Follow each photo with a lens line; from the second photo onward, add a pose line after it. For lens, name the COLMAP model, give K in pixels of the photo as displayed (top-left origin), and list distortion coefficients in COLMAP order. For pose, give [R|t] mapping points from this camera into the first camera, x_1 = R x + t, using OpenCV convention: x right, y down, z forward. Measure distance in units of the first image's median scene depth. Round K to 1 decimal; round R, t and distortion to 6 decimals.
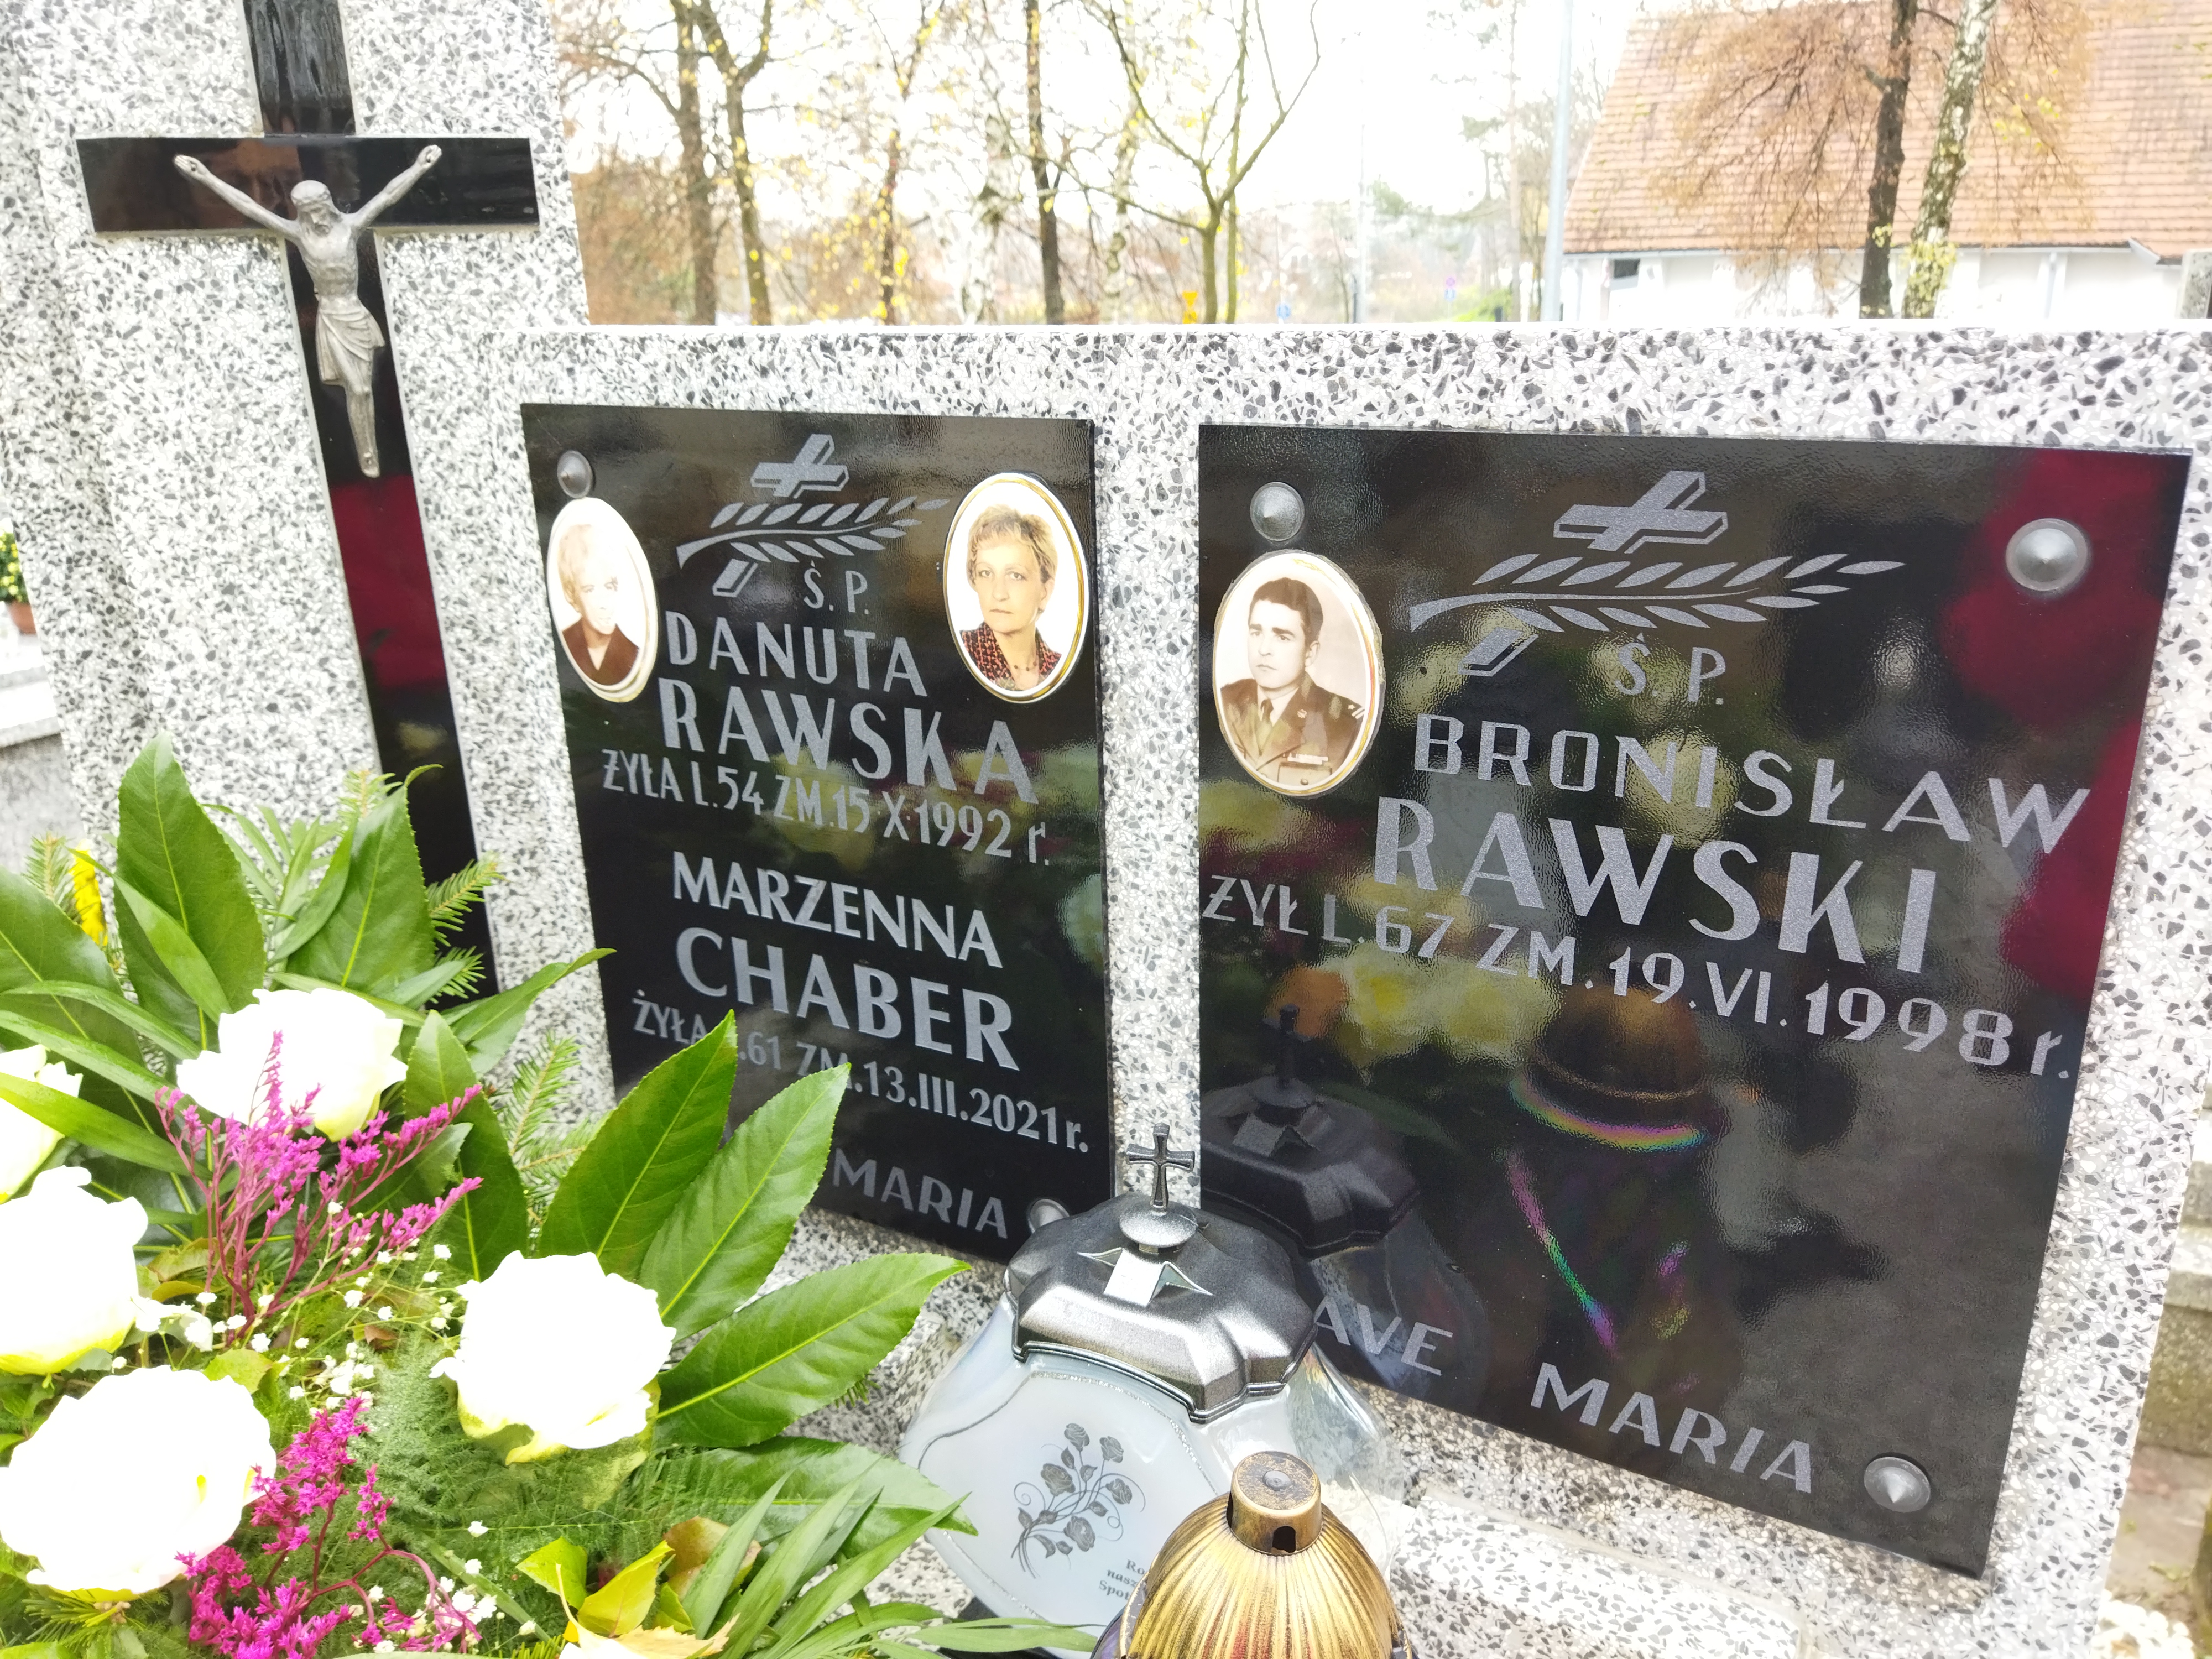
lens RADIAL K [[1696.3, 0, 1098.7], [0, 1696.3, 815.2], [0, 0, 1]] dist [0.081466, -0.139014]
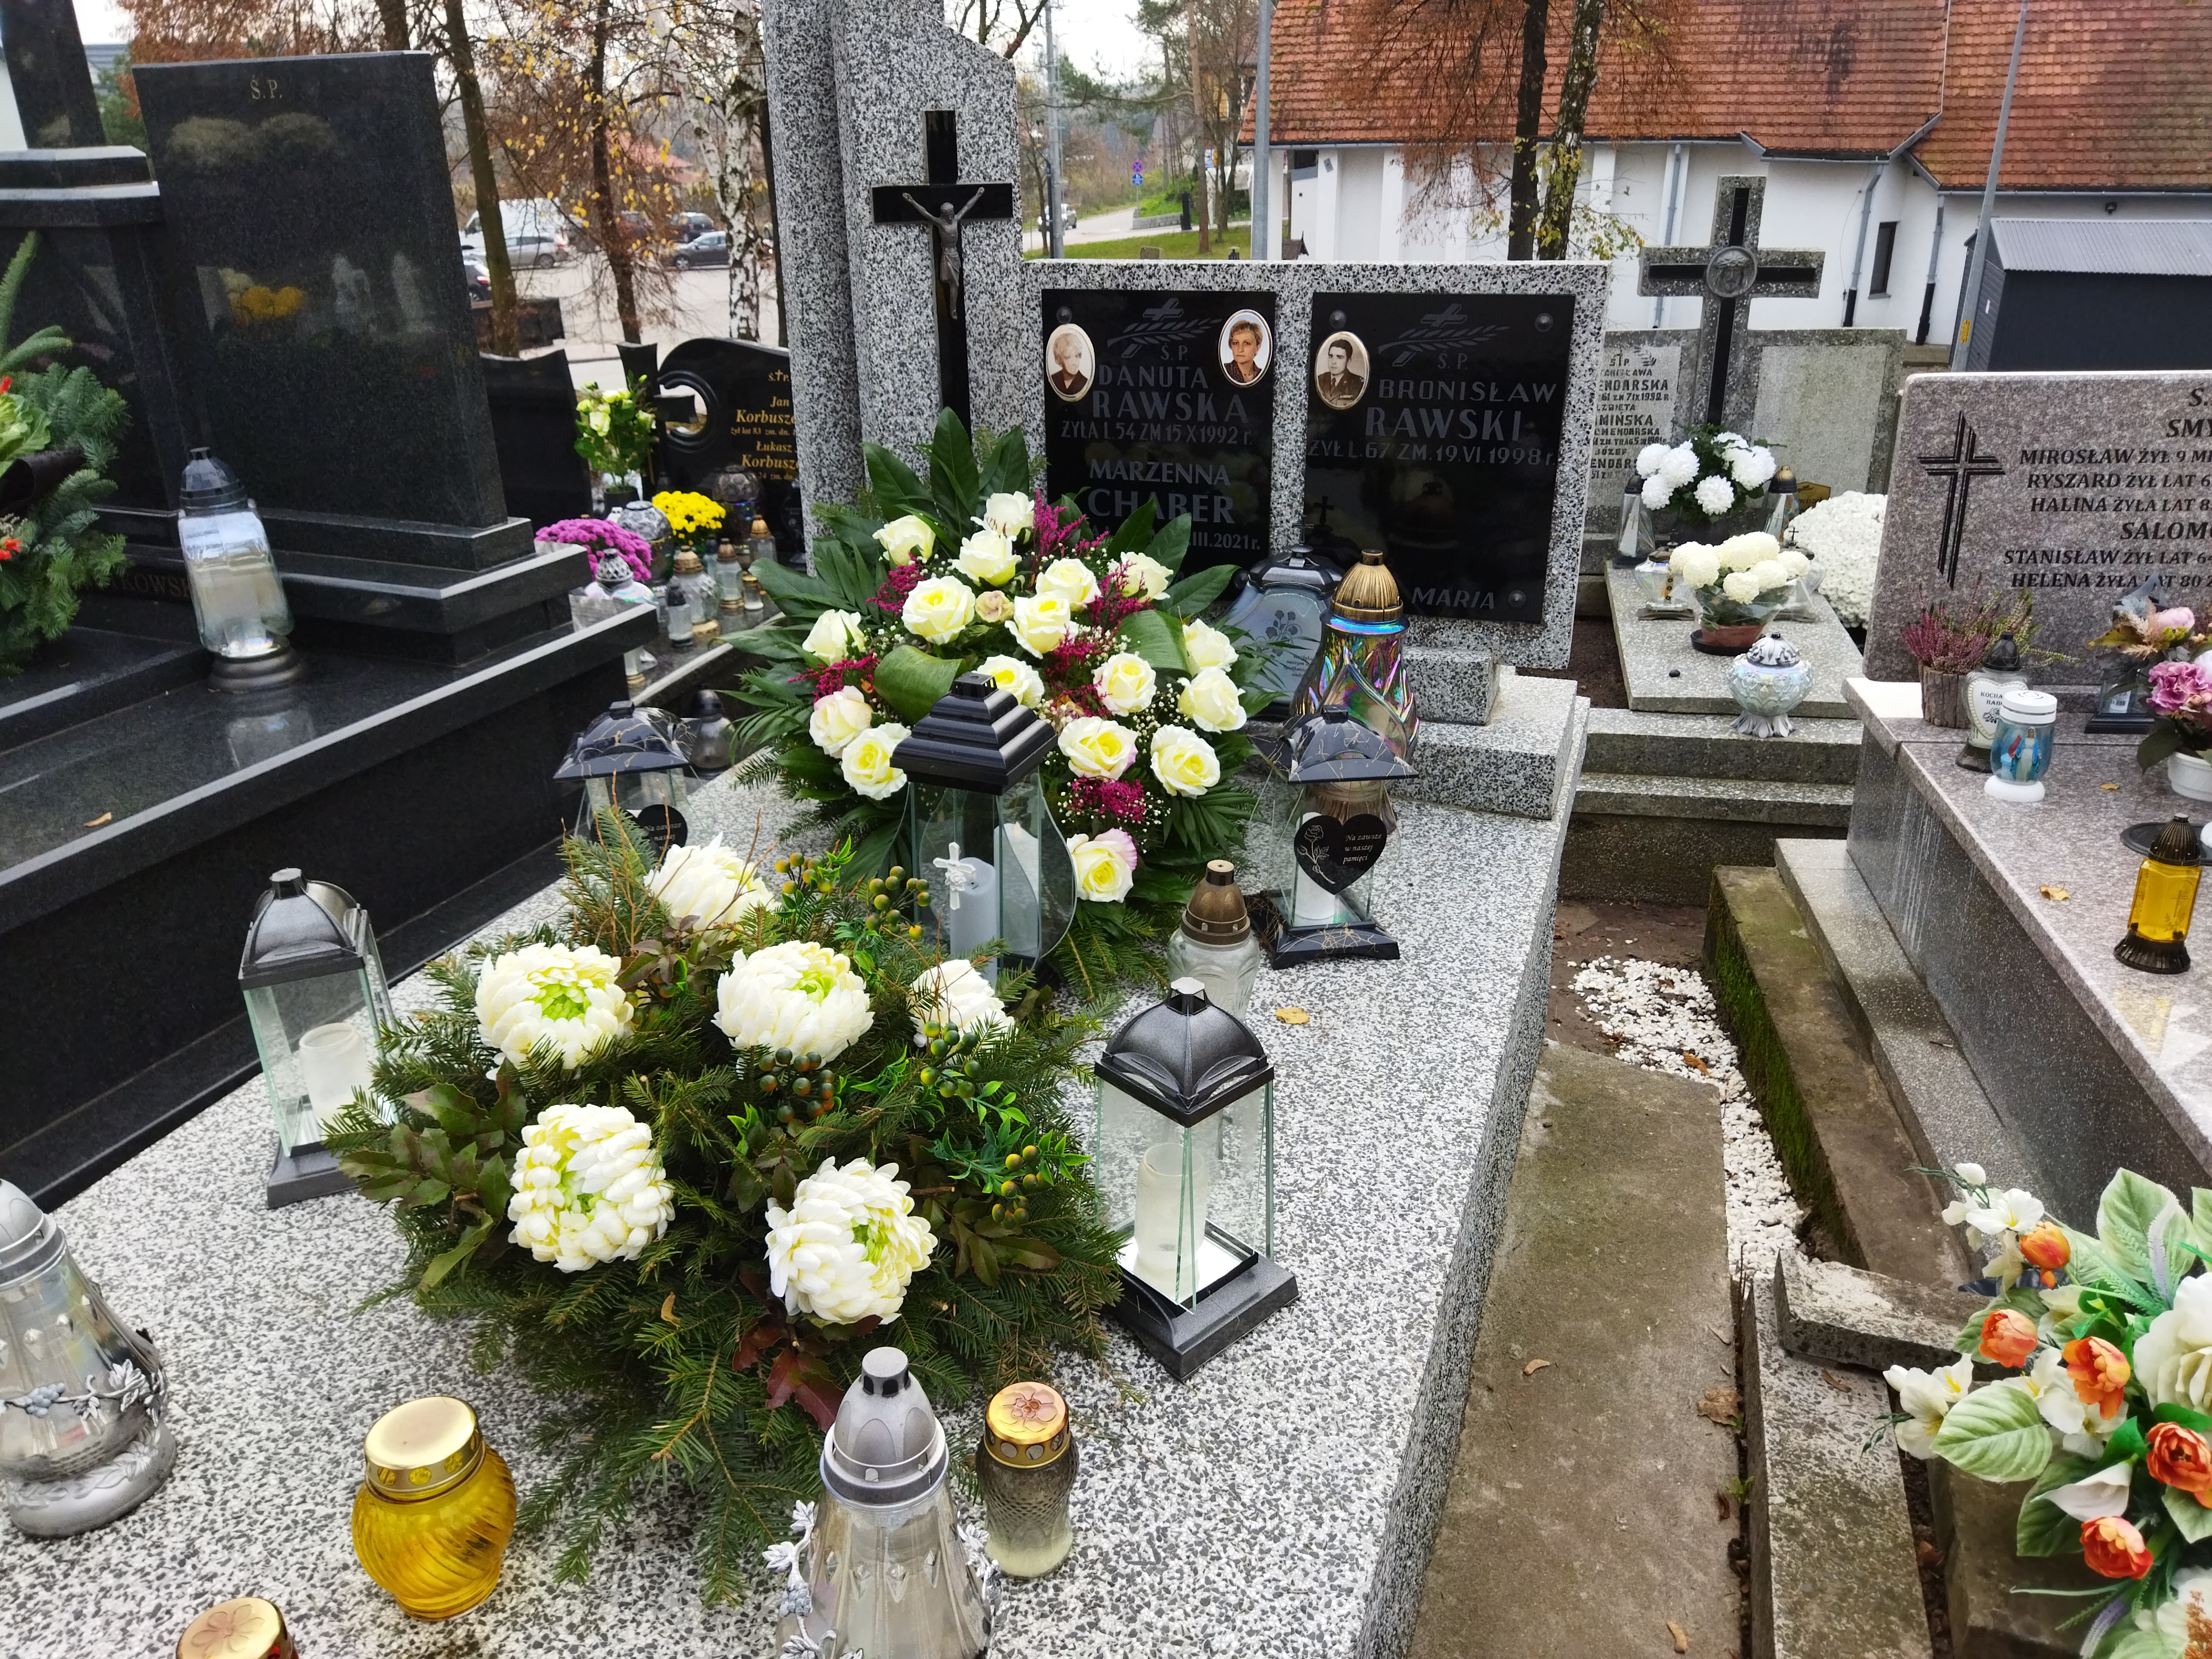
lens RADIAL K [[1665.3, 0, 1106.0], [0, 1665.3, 829.5], [0, 0, 1]] dist [0.087043, -0.110874]
pose [[0.983892, -0.059760, 0.168479, -0.728615], [0.047088, 0.995822, 0.078238, 0.411290], [-0.172451, -0.069045, 0.982595, -1.698042]]
